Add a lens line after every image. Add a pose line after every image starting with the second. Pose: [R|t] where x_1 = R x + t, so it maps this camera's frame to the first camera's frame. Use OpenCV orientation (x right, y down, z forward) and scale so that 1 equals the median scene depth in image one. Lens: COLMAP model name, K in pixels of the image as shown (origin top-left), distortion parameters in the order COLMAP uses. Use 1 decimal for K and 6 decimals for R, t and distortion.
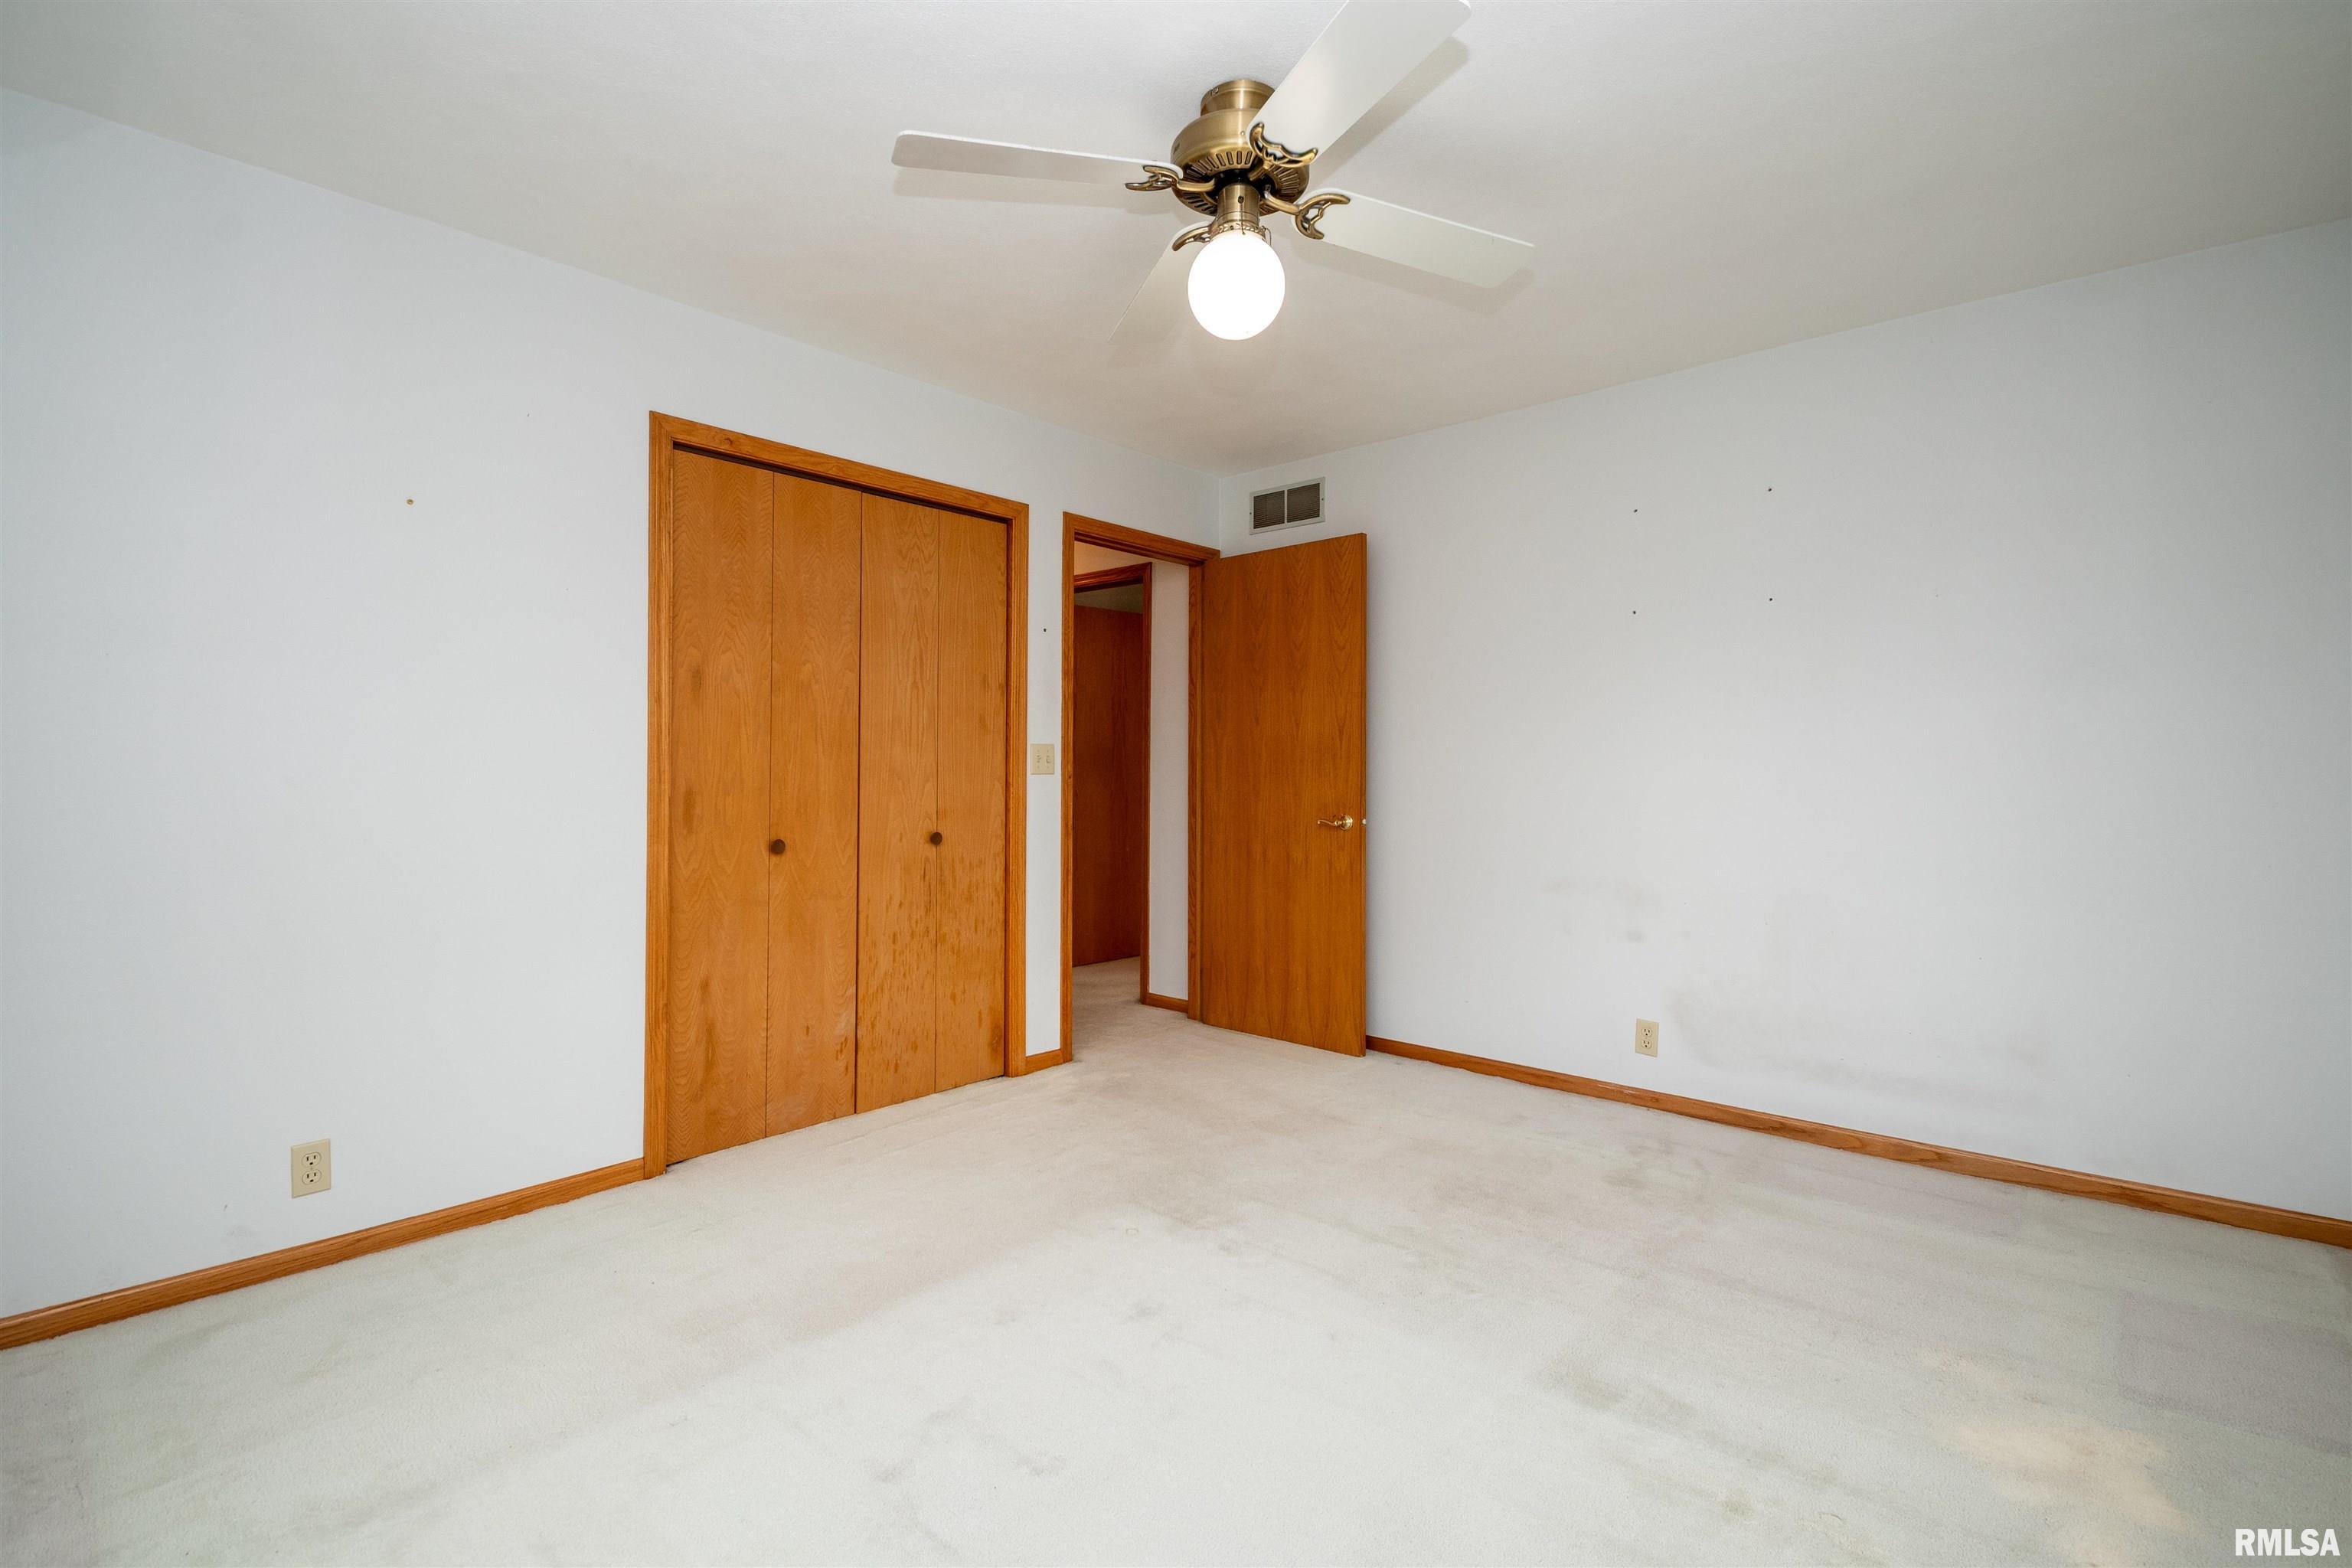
lens RADIAL K [[1037.1, 0, 1183.9], [0, 1037.1, 766.1], [0, 0, 1]] dist [0.009656, -0.012320]
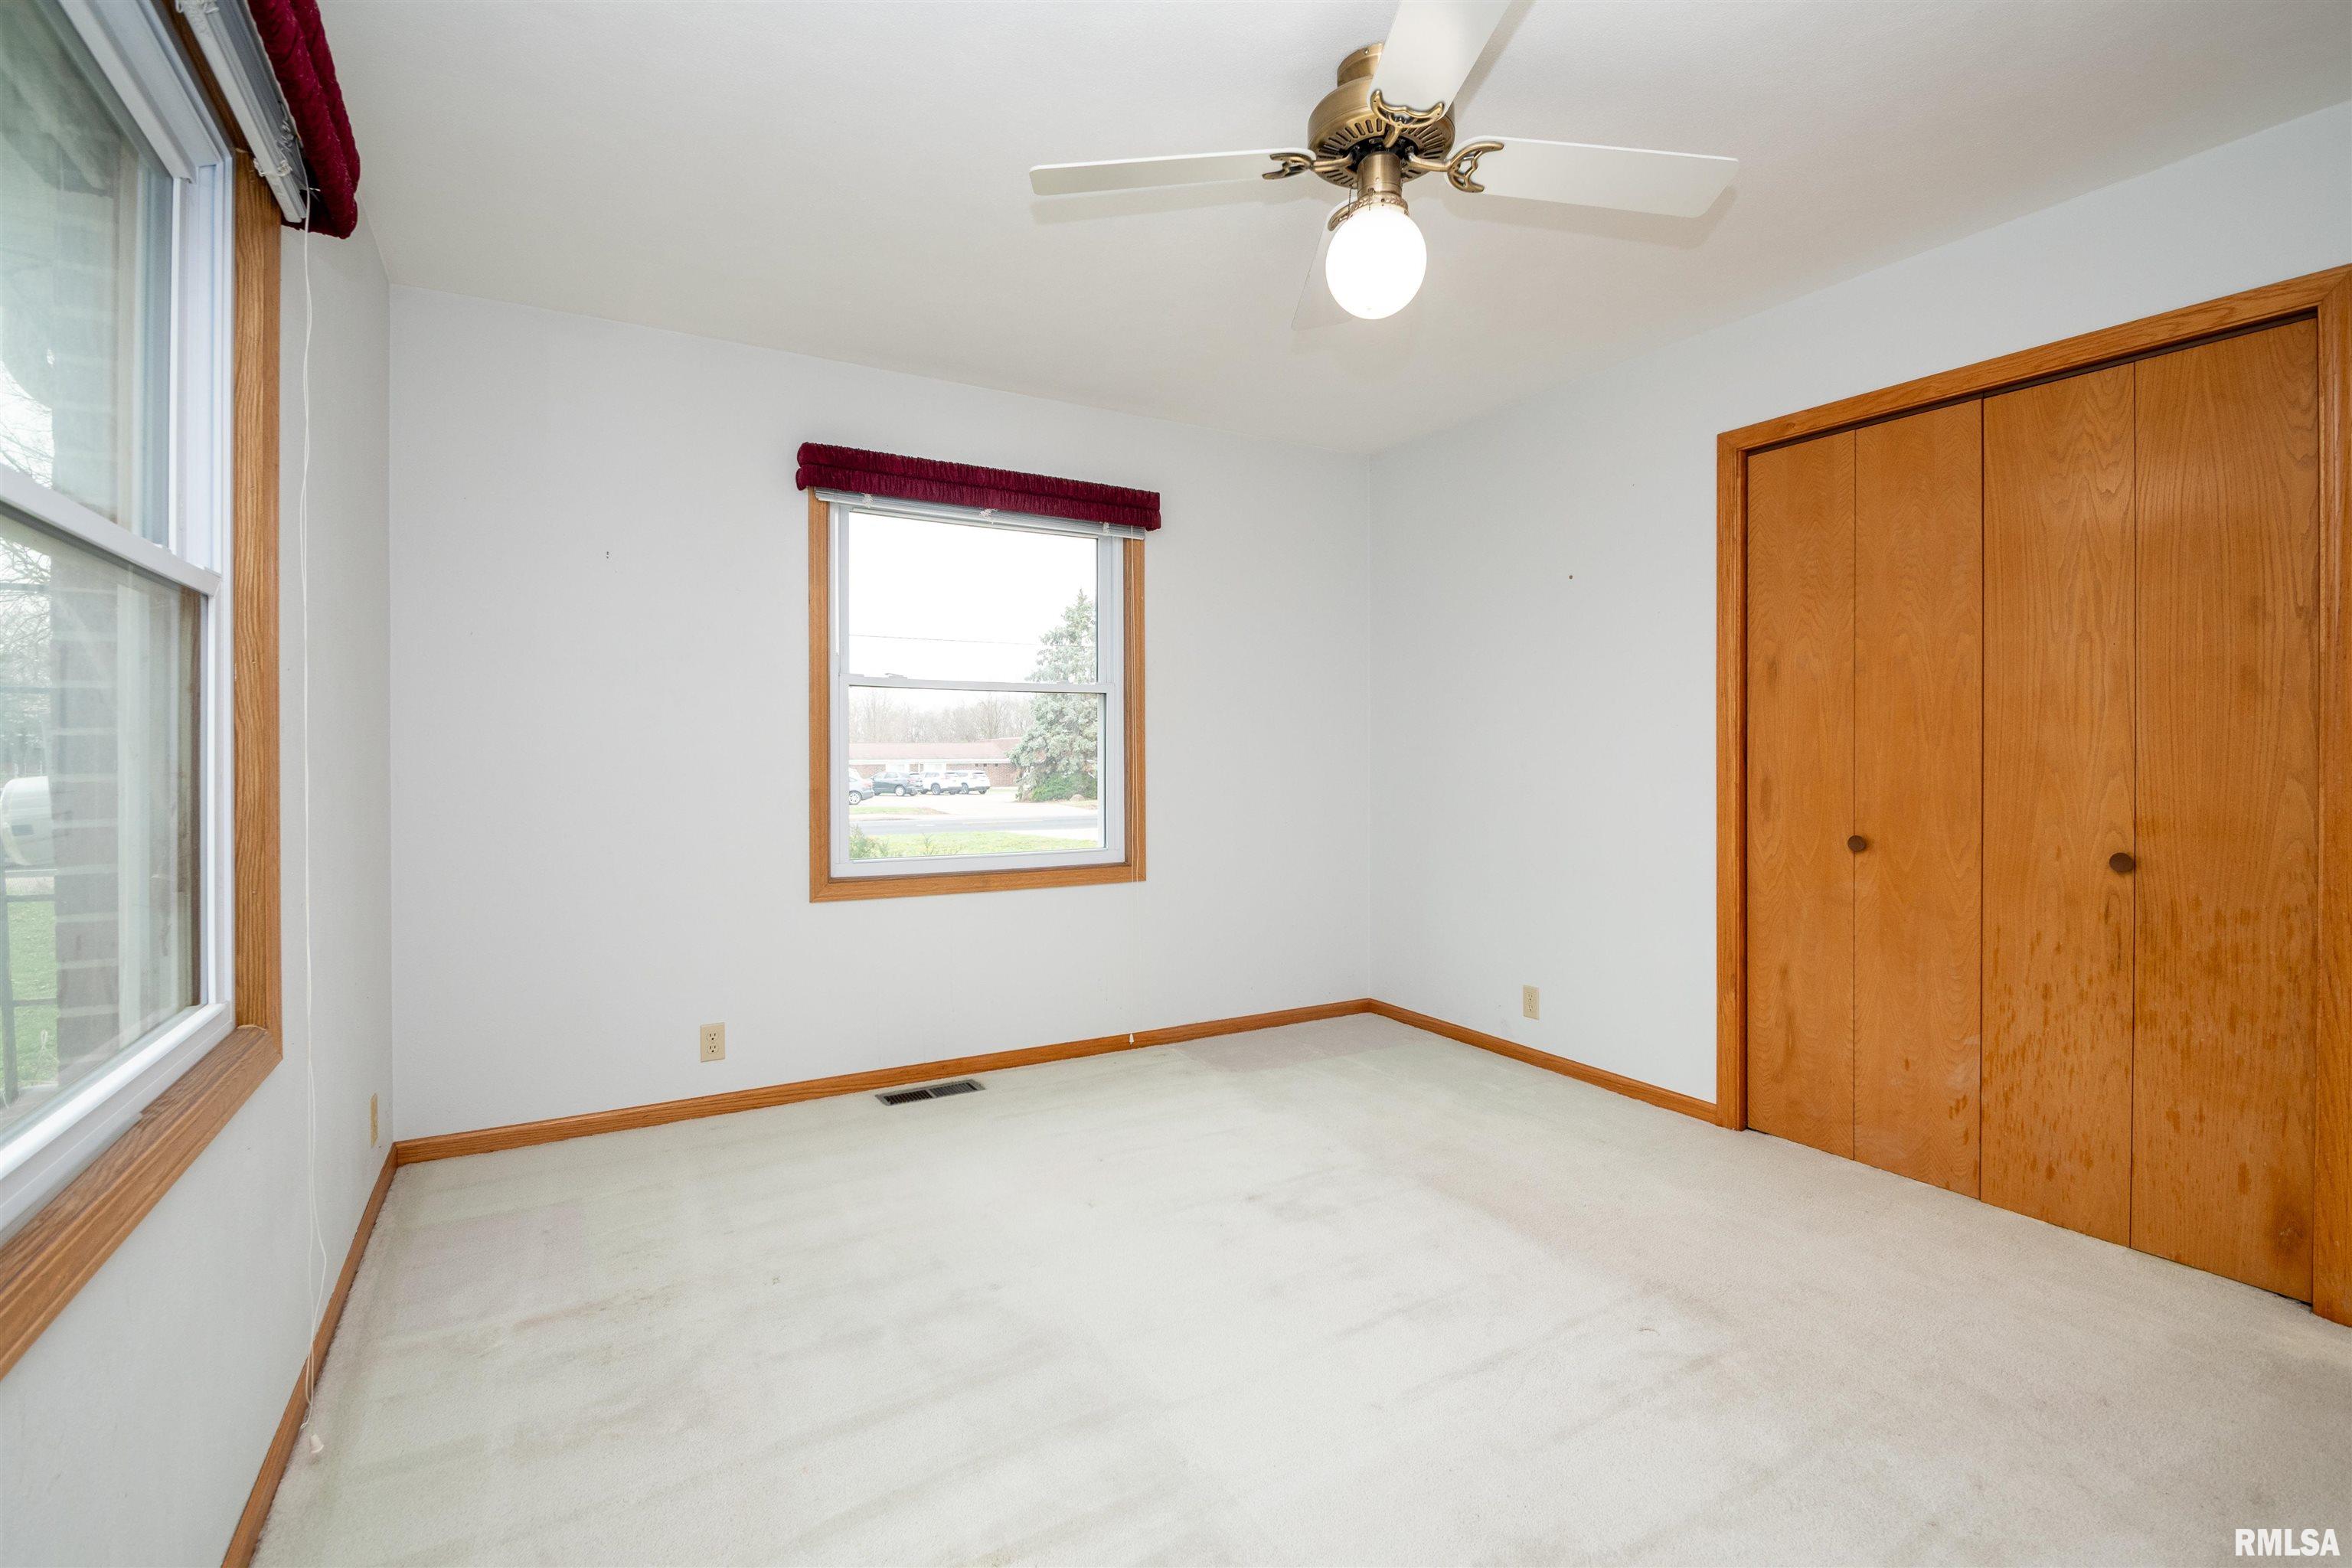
lens RADIAL K [[1037.1, 0, 1153.5], [0, 1037.1, 753.1], [0, 0, 1]] dist [0.009656, -0.012320]
pose [[-0.312171, -0.000418, -0.950026, 0.619596], [0.005823, 0.999980, -0.002354, -0.002370], [0.950008, -0.006267, -0.312162, 0.658178]]
